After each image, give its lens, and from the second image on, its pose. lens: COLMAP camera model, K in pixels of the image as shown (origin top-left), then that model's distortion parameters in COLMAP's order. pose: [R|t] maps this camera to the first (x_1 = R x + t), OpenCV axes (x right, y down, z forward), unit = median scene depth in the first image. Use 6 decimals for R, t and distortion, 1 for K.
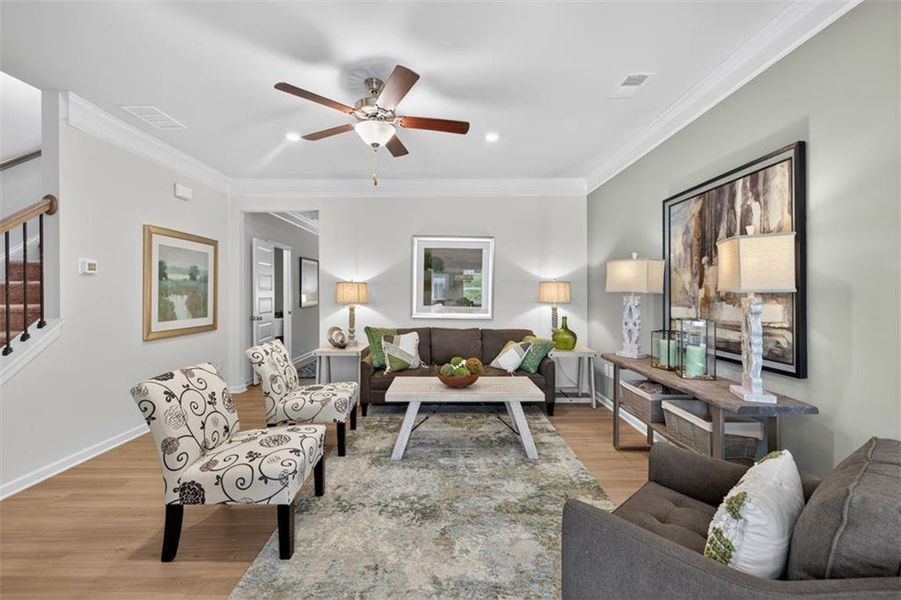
lens RADIAL K [[377.8, 0, 449.7], [0, 377.8, 298.2], [0, 0, 1]] dist [0.001971, -0.000035]
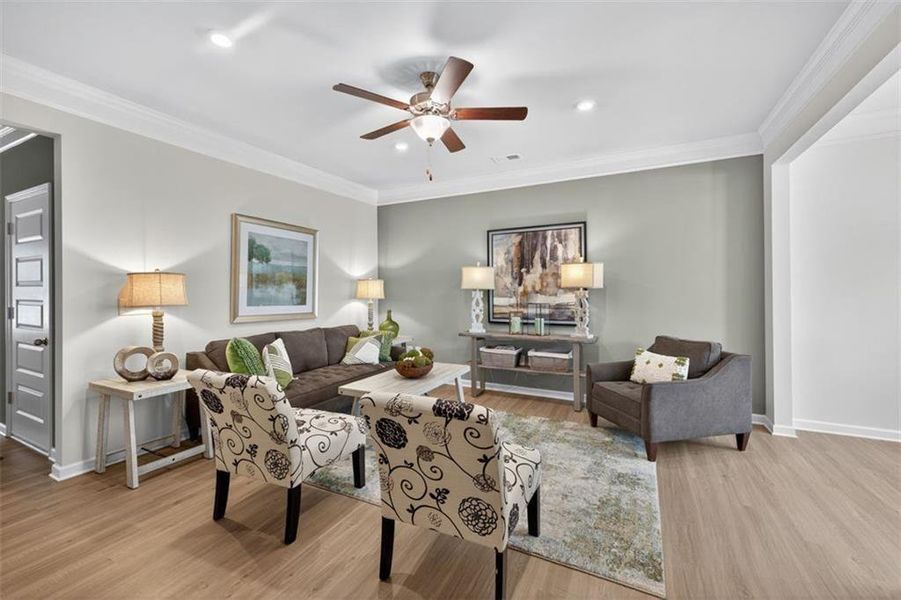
lens RADIAL K [[377.8, 0, 447.6], [0, 377.8, 293.0], [0, 0, 1]] dist [0.001971, -0.000035]
pose [[0.457199, -0.008911, 0.889320, -1.036773], [0.016443, 0.999864, 0.001566, -0.003598], [-0.889212, 0.013908, 0.457283, 0.501206]]
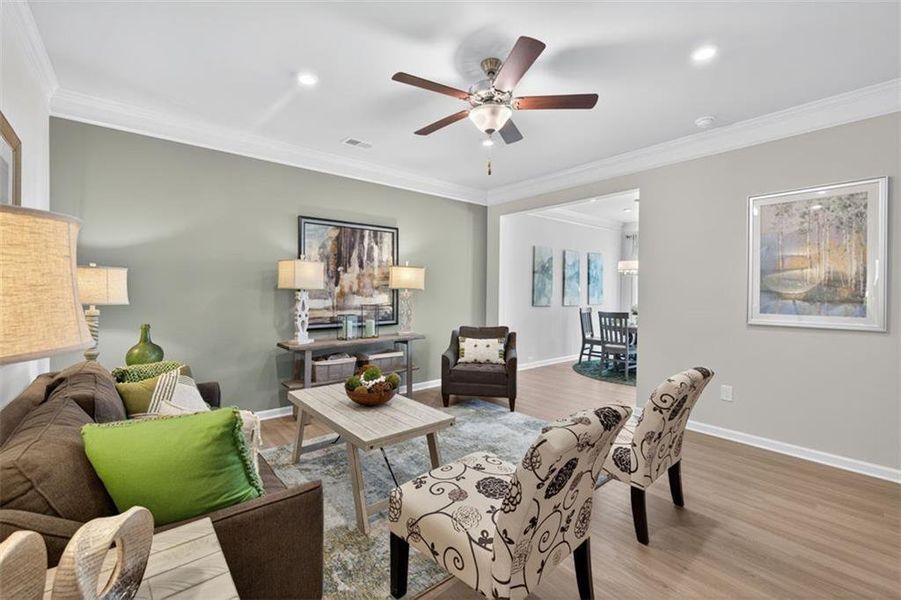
lens RADIAL K [[377.8, 0, 453.5], [0, 377.8, 295.1], [0, 0, 1]] dist [0.001971, -0.000035]
pose [[-0.643249, -0.008741, 0.765607, -0.838487], [0.005783, 0.999851, 0.016275, -0.013179], [-0.765635, 0.014896, -0.643103, 1.632395]]
